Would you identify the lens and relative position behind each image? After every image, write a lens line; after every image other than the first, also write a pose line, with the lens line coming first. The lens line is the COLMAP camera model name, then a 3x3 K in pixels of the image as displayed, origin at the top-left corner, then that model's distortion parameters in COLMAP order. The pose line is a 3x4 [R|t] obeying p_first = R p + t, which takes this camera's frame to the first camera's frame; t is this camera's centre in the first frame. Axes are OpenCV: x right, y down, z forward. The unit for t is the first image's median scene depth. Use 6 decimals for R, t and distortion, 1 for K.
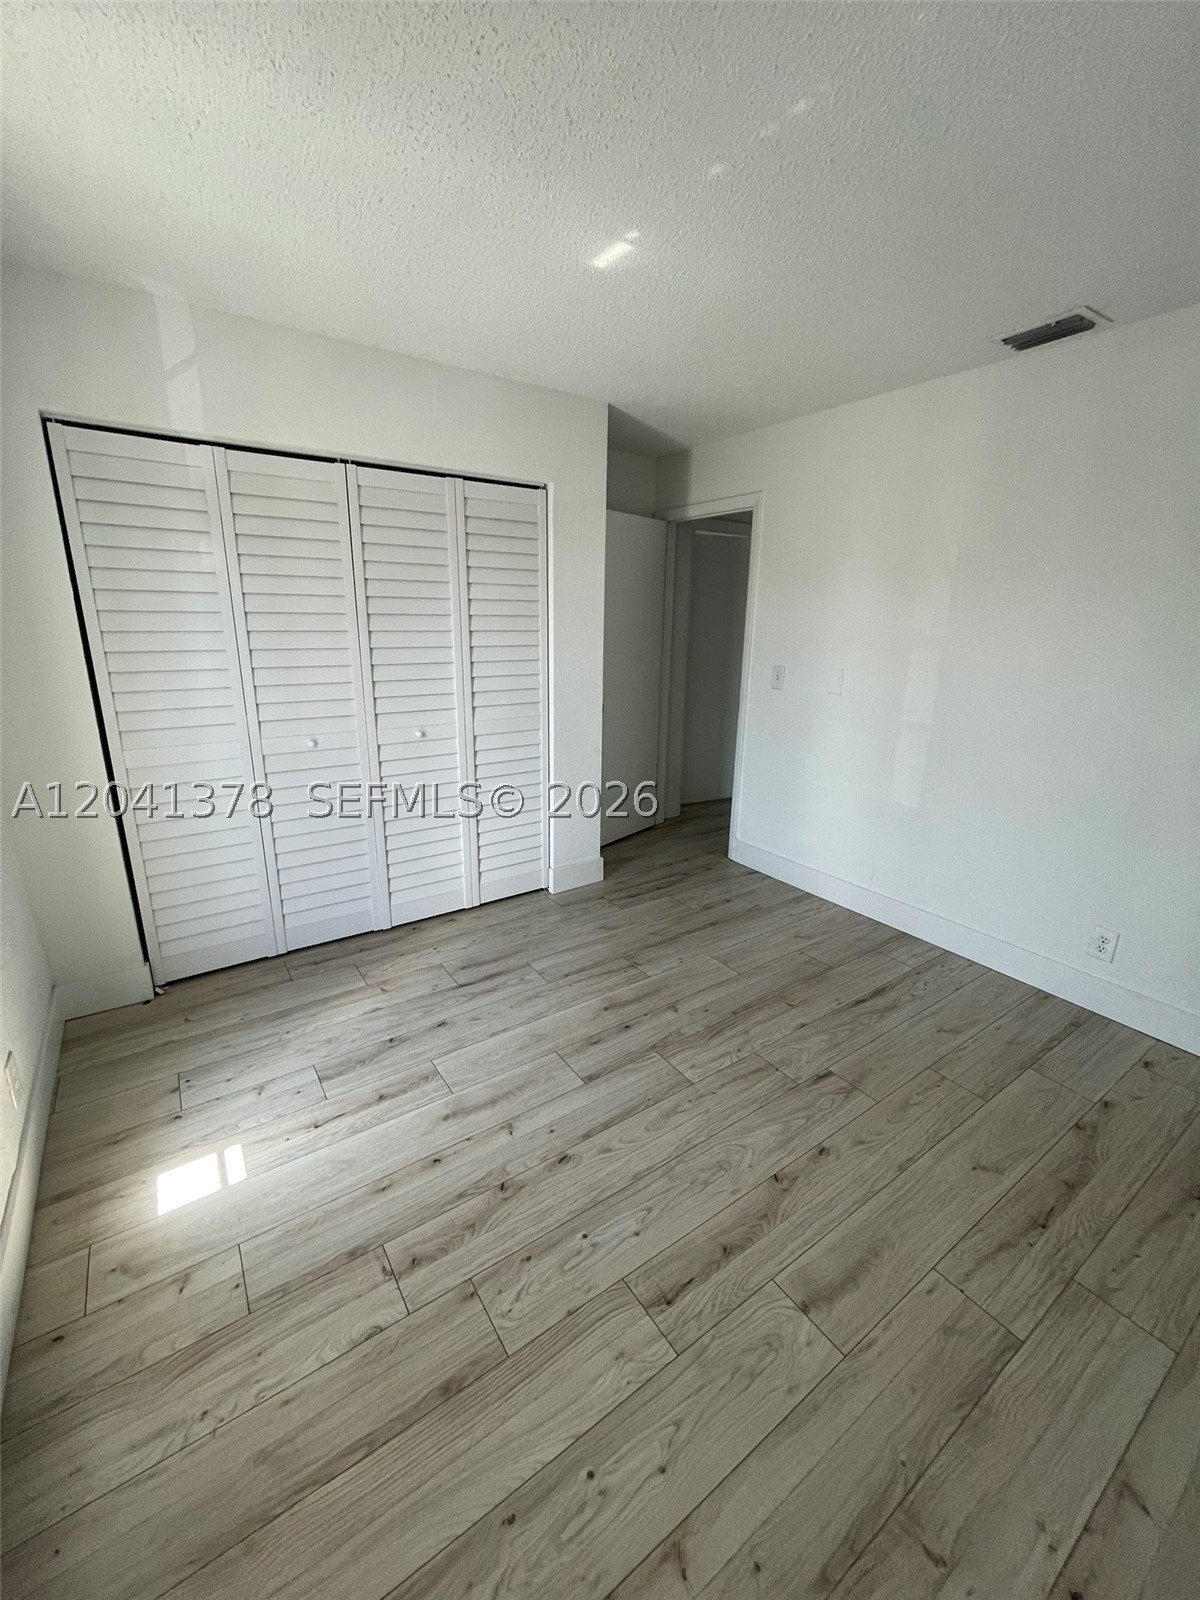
lens RADIAL K [[649.1, 0, 603.0], [0, 649.1, 808.2], [0, 0, 1]] dist [-0.004072, -0.000251]
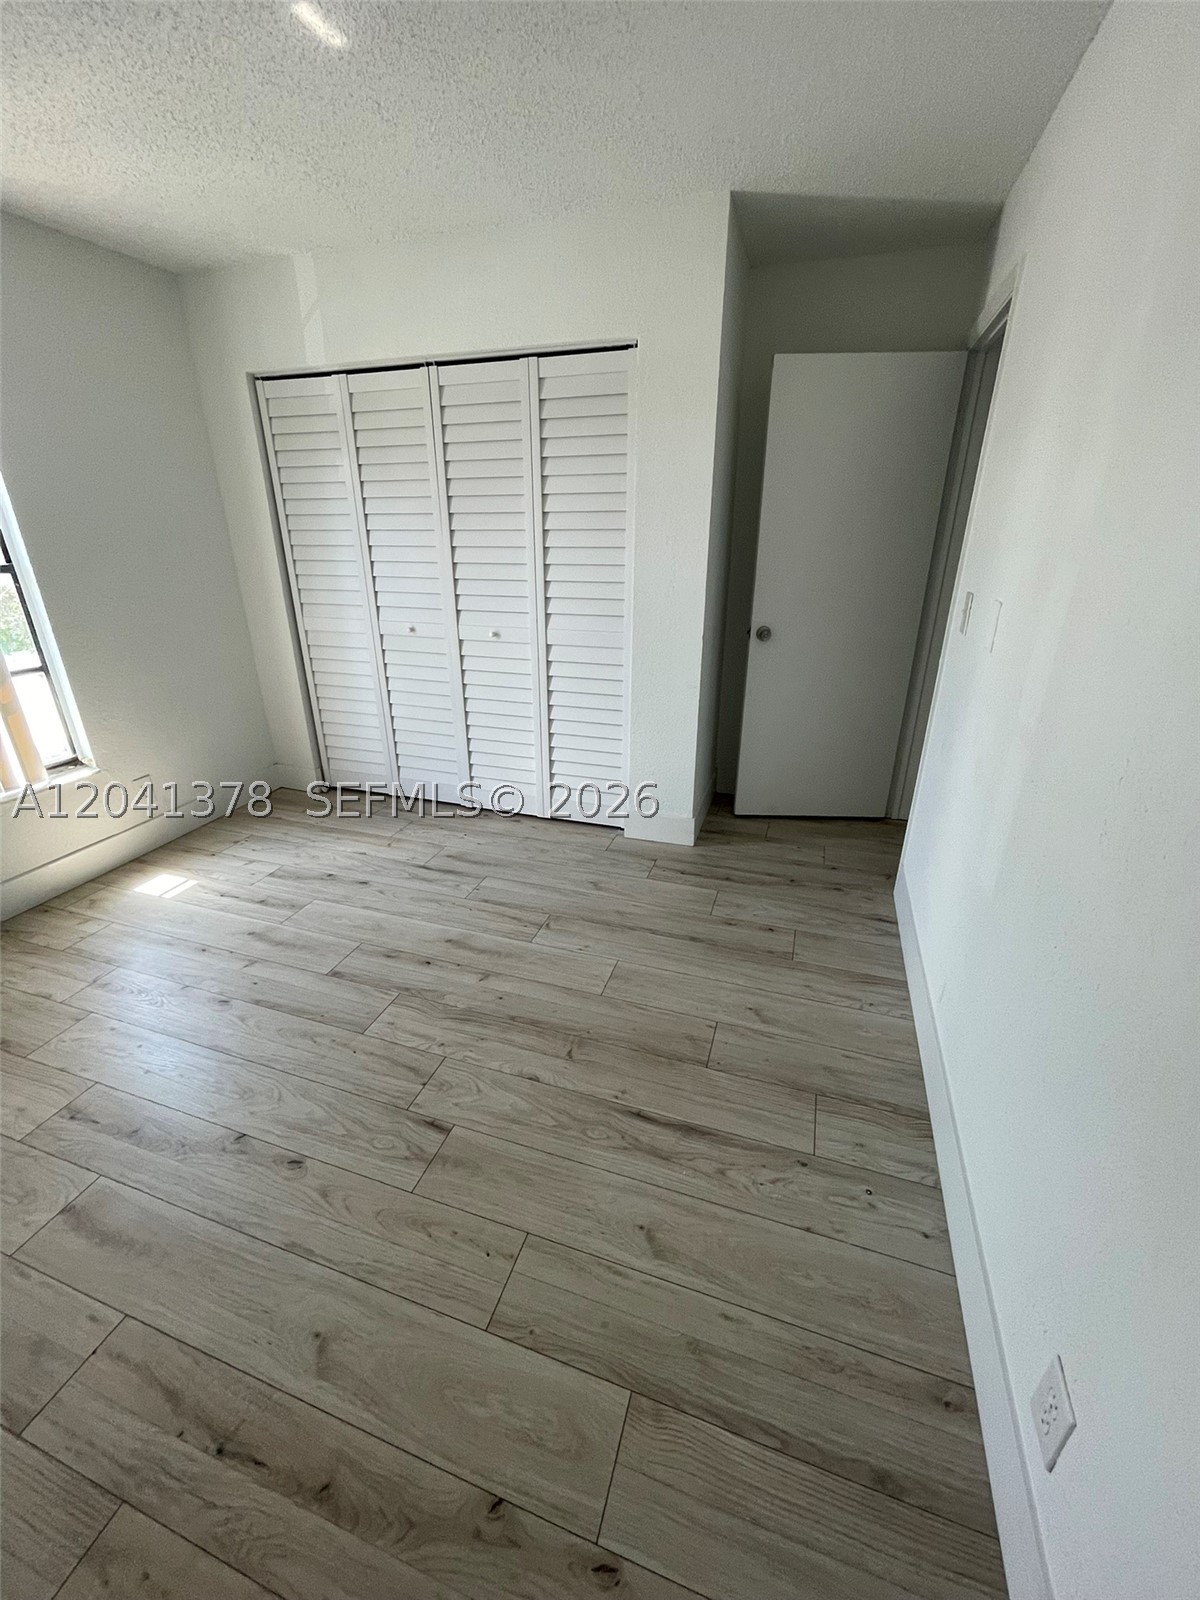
lens RADIAL K [[649.1, 0, 595.3], [0, 649.1, 807.2], [0, 0, 1]] dist [-0.004072, -0.000251]
pose [[0.591916, 0.304679, -0.746194, 0.965726], [-0.219058, 0.951764, 0.214848, -0.158199], [0.775660, 0.036288, 0.630107, 0.694967]]
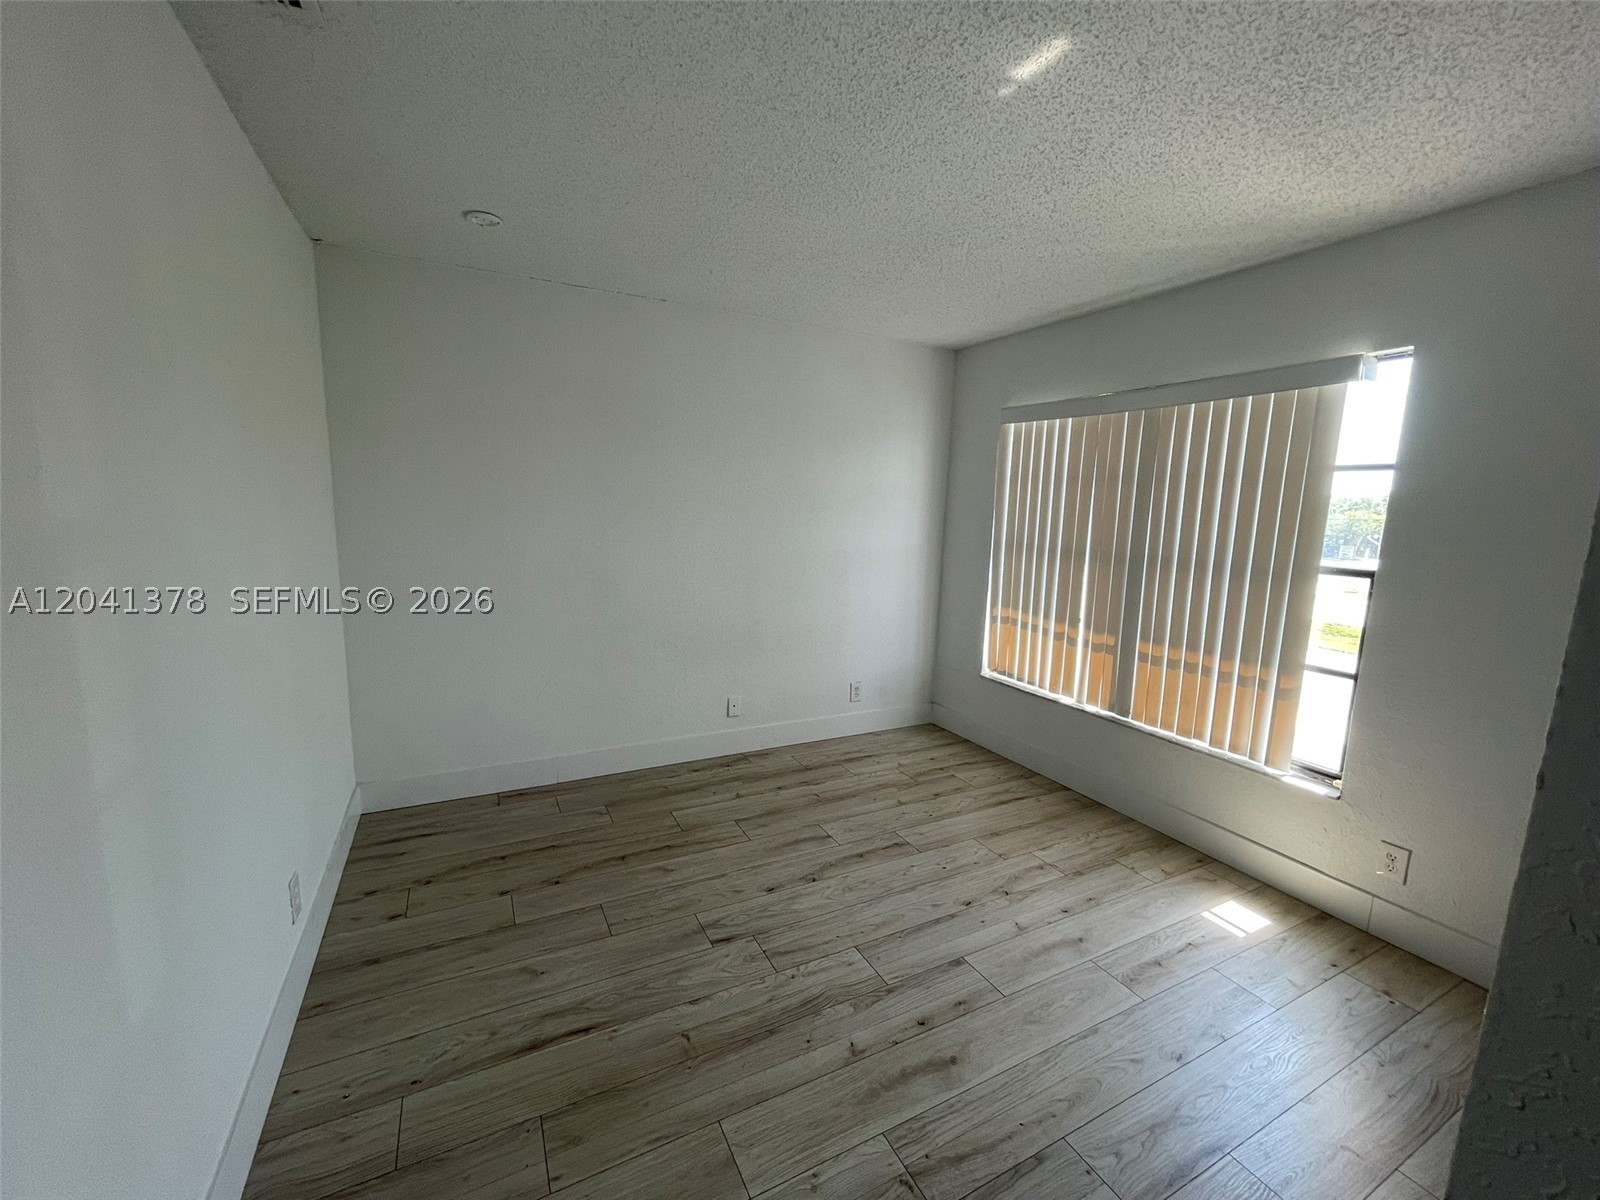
lens RADIAL K [[649.1, 0, 797.6], [0, 649.1, 603.1], [0, 0, 1]] dist [-0.004072, -0.000251]
pose [[-0.989761, -0.063496, 0.127836, 0.138284], [-0.002295, 0.902570, 0.430537, -0.527806], [-0.142719, 0.425835, -0.893474, 1.773533]]
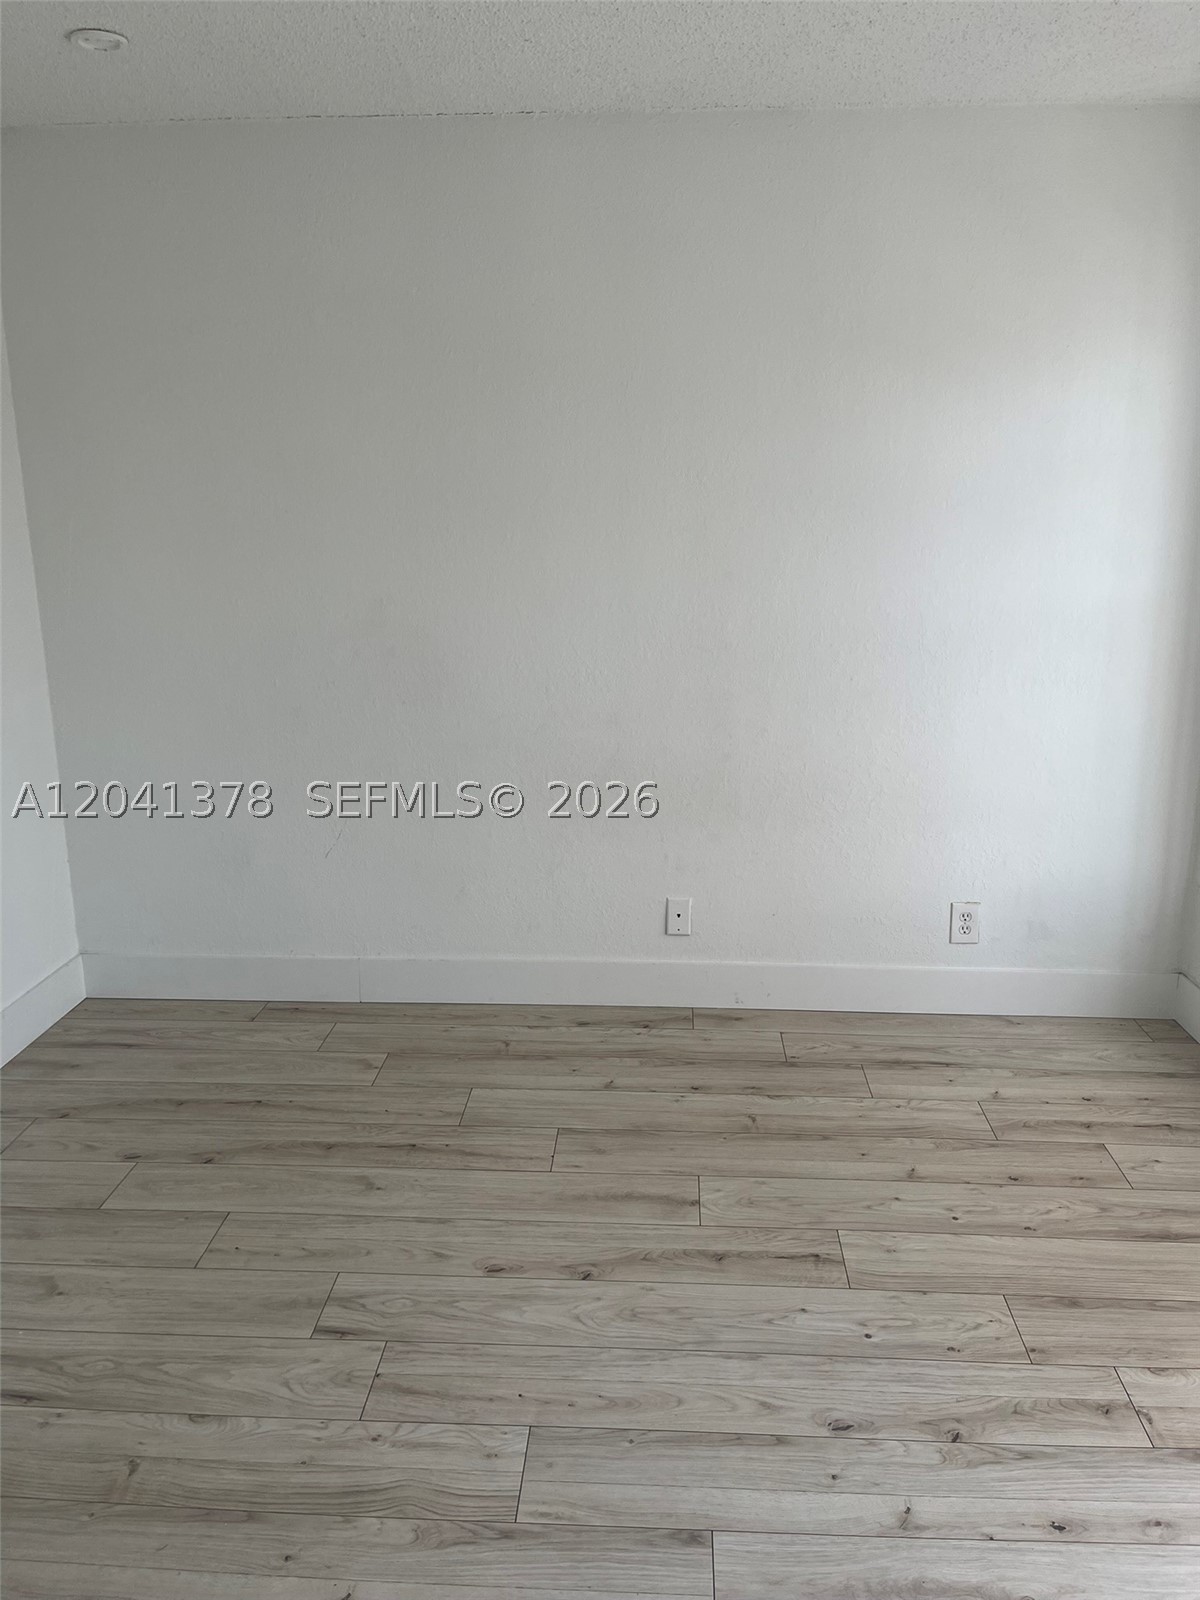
lens RADIAL K [[1214.8, 0, 605.1], [0, 1214.8, 799.9], [0, 0, 1]] dist [0.056307, -0.061736]
pose [[-0.787632, -0.159781, 0.595068, -0.416722], [0.169184, 0.872585, 0.458228, -0.451202], [-0.592464, 0.461591, -0.660243, 1.435433]]
